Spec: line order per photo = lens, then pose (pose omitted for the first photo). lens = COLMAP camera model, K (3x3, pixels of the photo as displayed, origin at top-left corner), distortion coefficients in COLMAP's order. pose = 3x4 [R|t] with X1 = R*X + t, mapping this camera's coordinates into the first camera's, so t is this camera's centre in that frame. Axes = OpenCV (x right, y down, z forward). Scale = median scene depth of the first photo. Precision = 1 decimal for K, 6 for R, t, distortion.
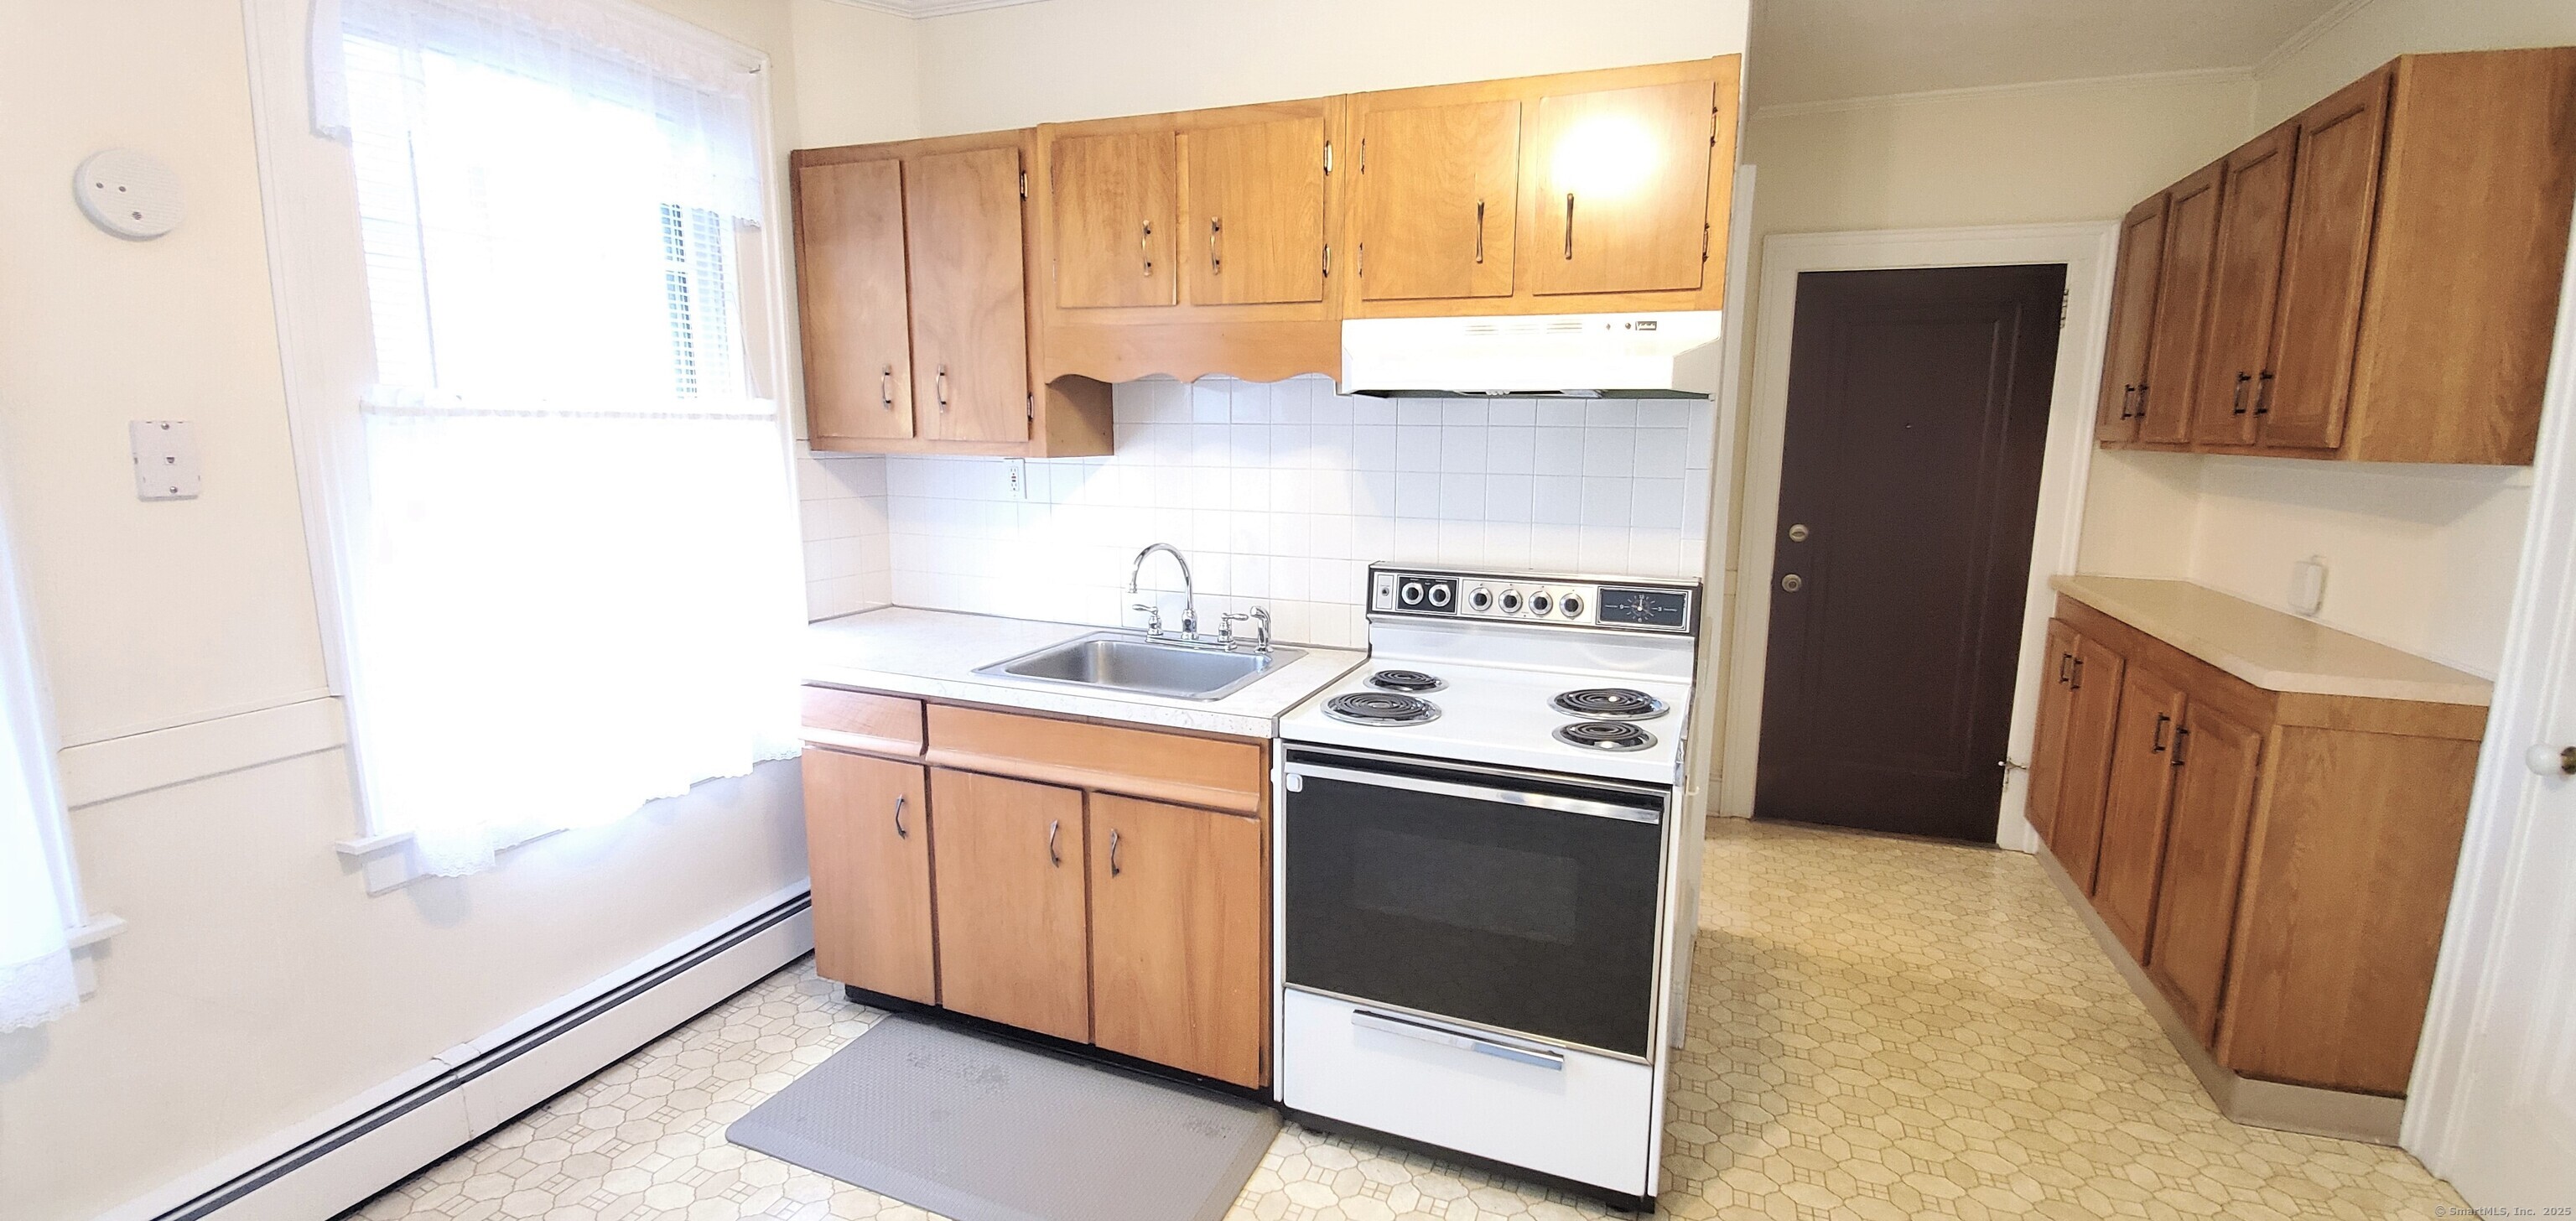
lens RADIAL K [[1060.4, 0, 1354.9], [0, 1060.4, 613.1], [0, 0, 1]] dist [0.000110, -0.012768]
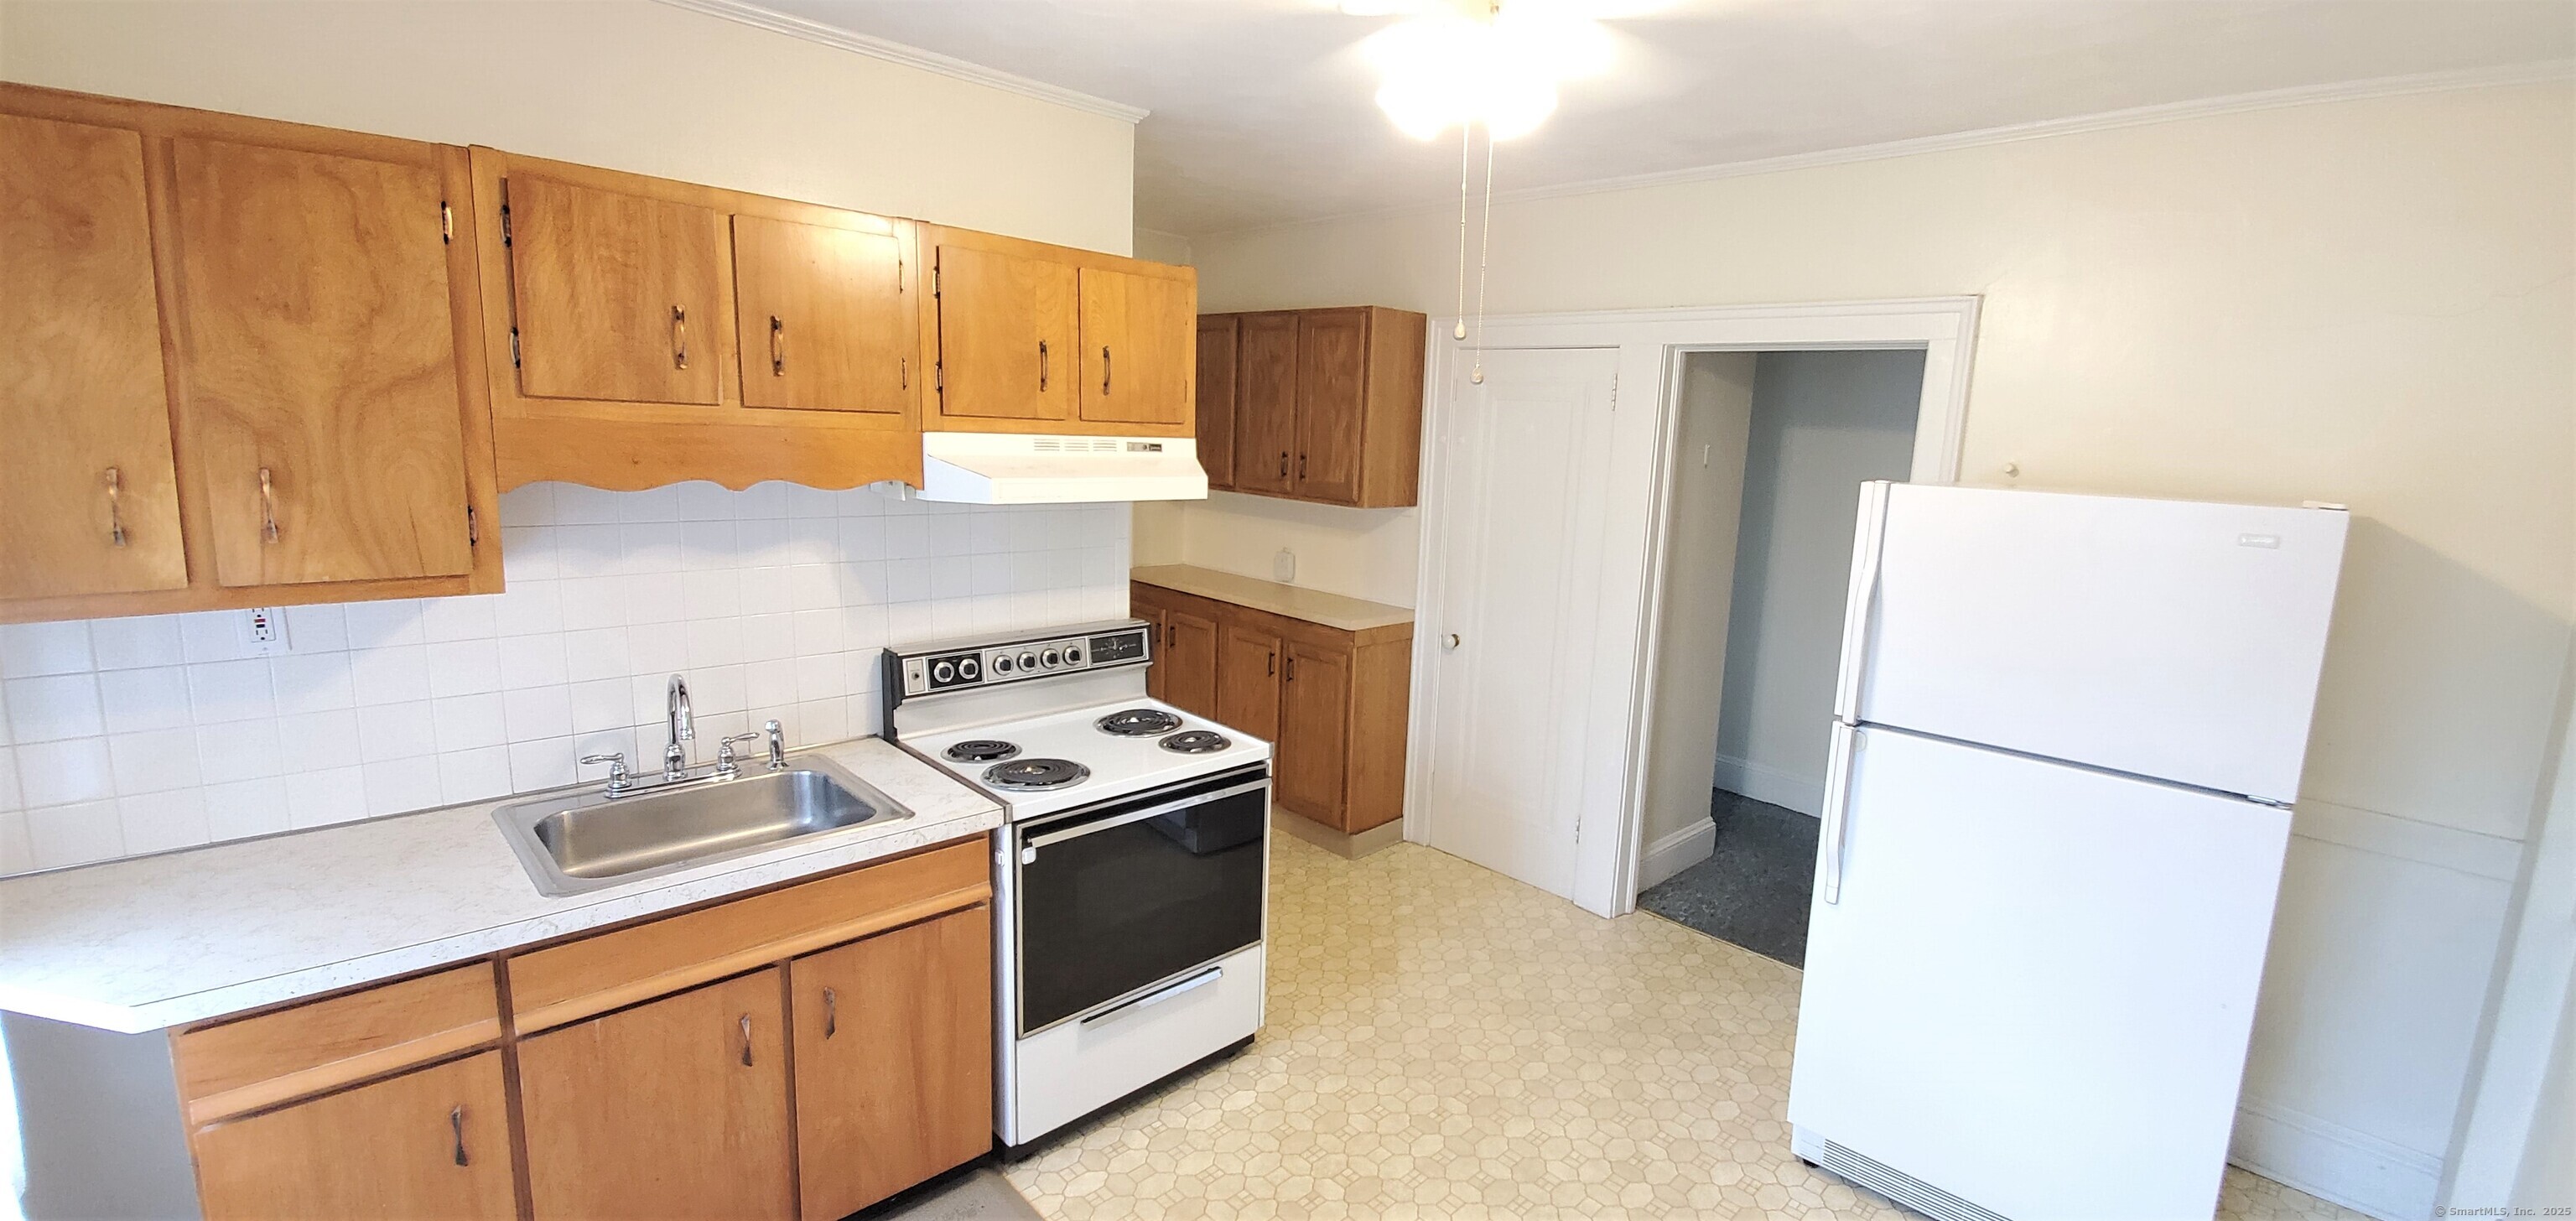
lens RADIAL K [[1060.4, 0, 1354.9], [0, 1060.4, 613.1], [0, 0, 1]] dist [0.000110, -0.012768]
pose [[0.416065, -0.152006, 0.896540, -0.747398], [0.114253, 0.986855, 0.114297, -0.157068], [-0.902129, 0.054877, 0.427963, 0.158080]]
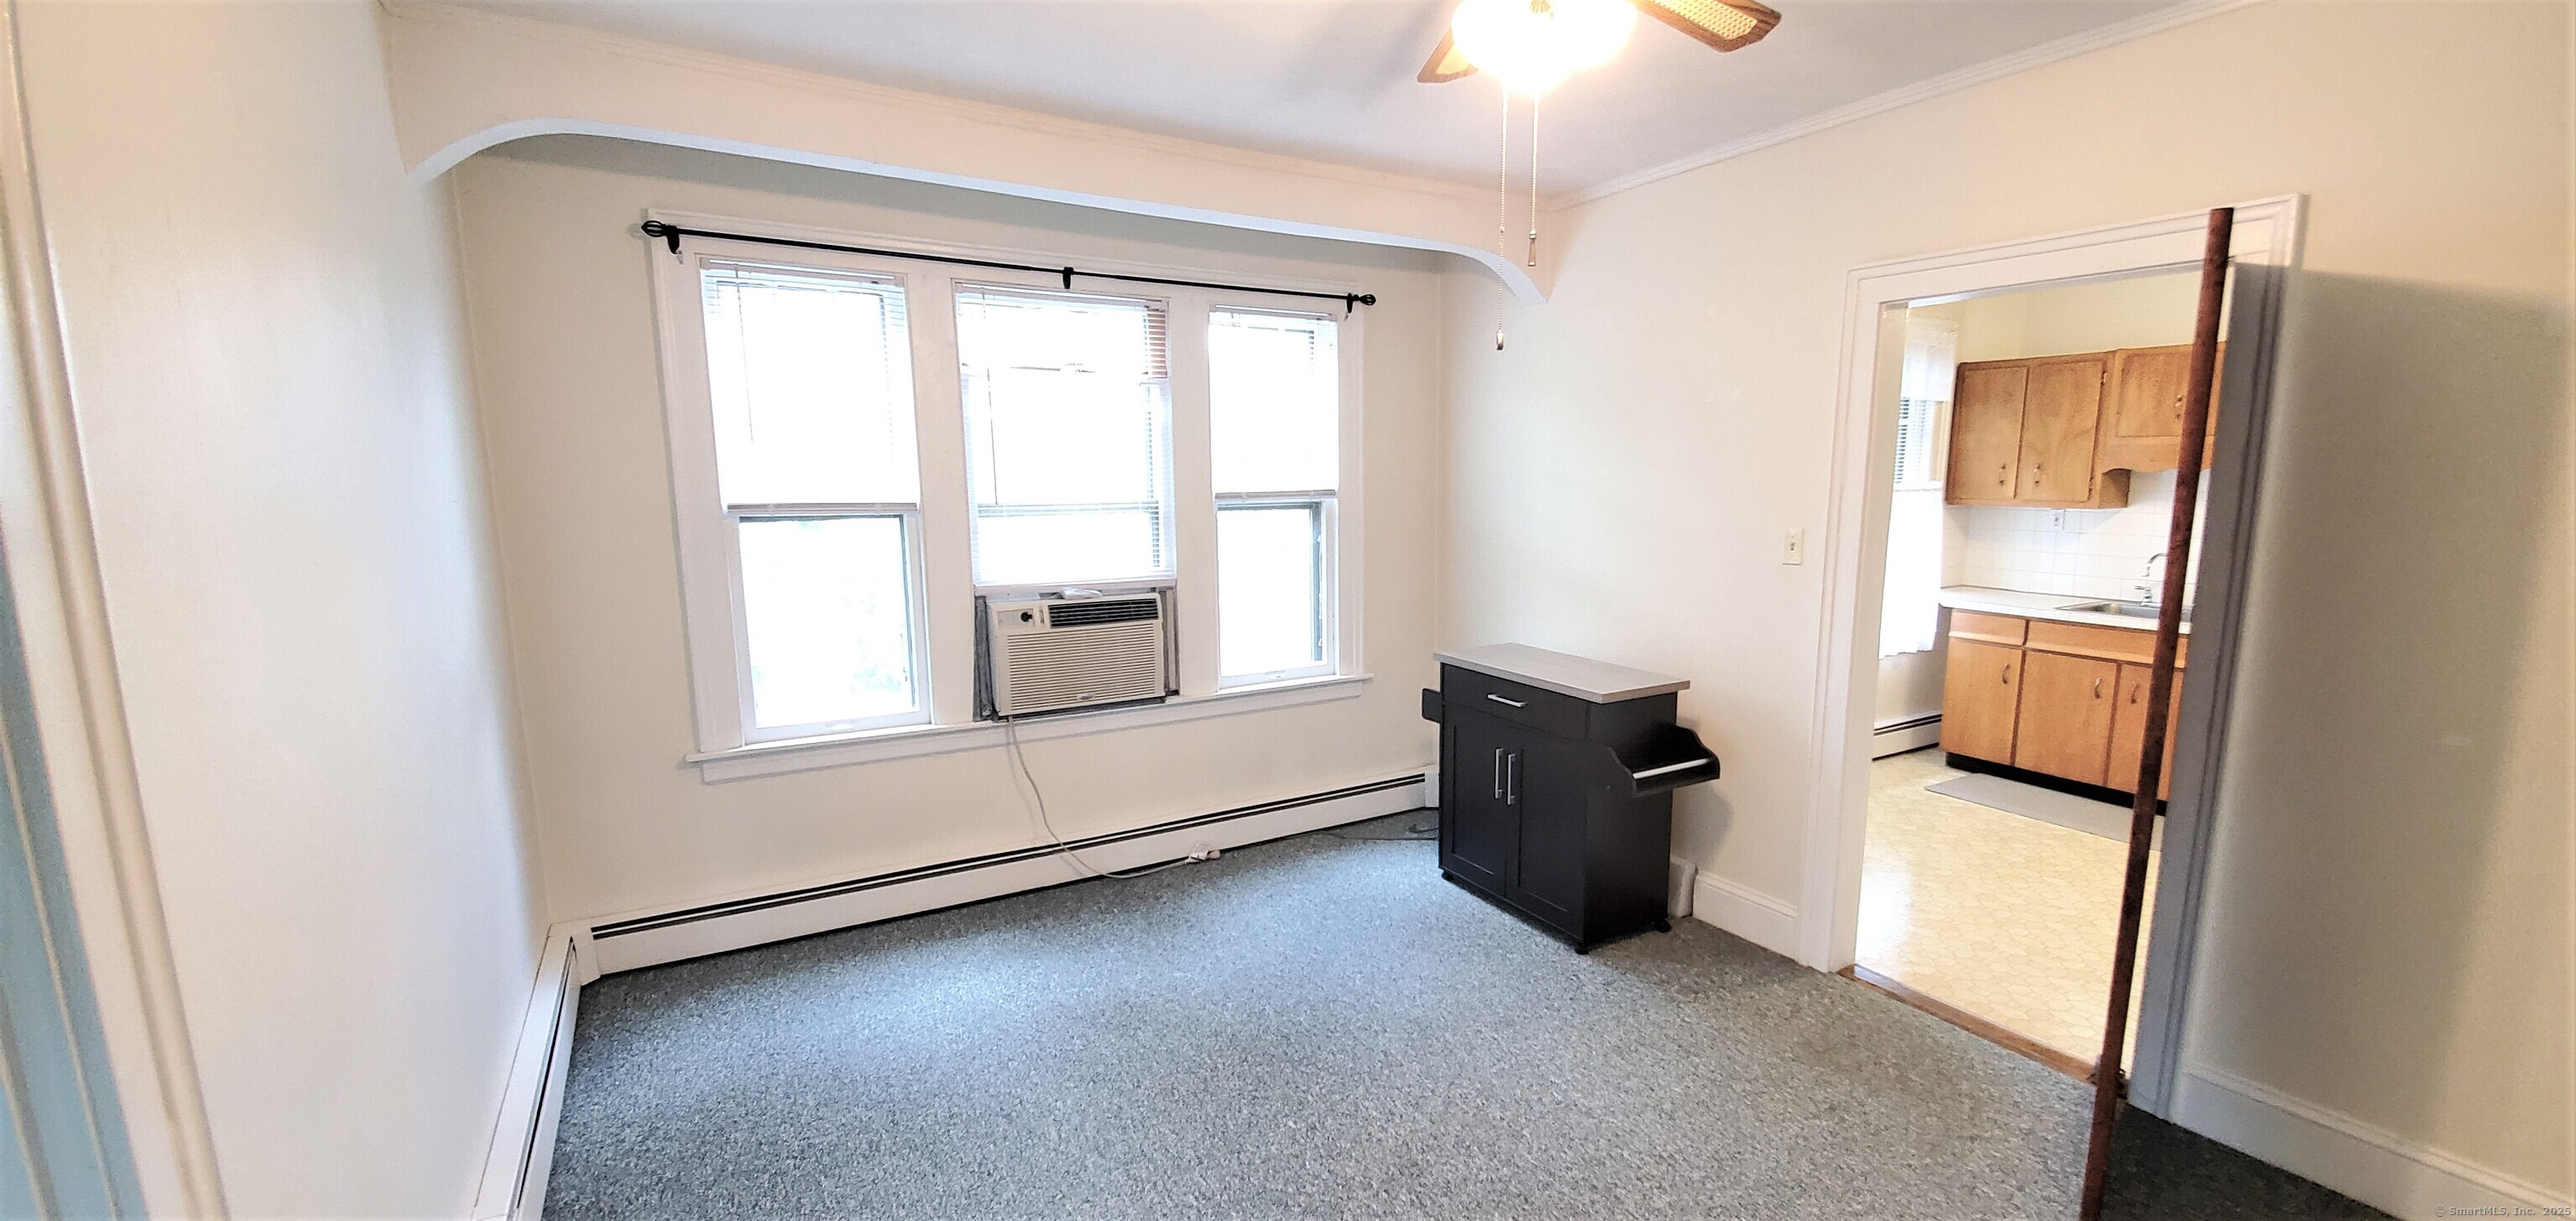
lens RADIAL K [[1081.2, 0, 1297.2], [0, 1081.2, 657.0], [0, 0, 1]] dist [0.000452, -0.012882]
pose [[0.757614, 0.091818, -0.646212, -0.100539], [-0.091323, 0.995229, 0.034342, 0.214566], [0.646283, 0.032996, 0.762385, -1.635618]]
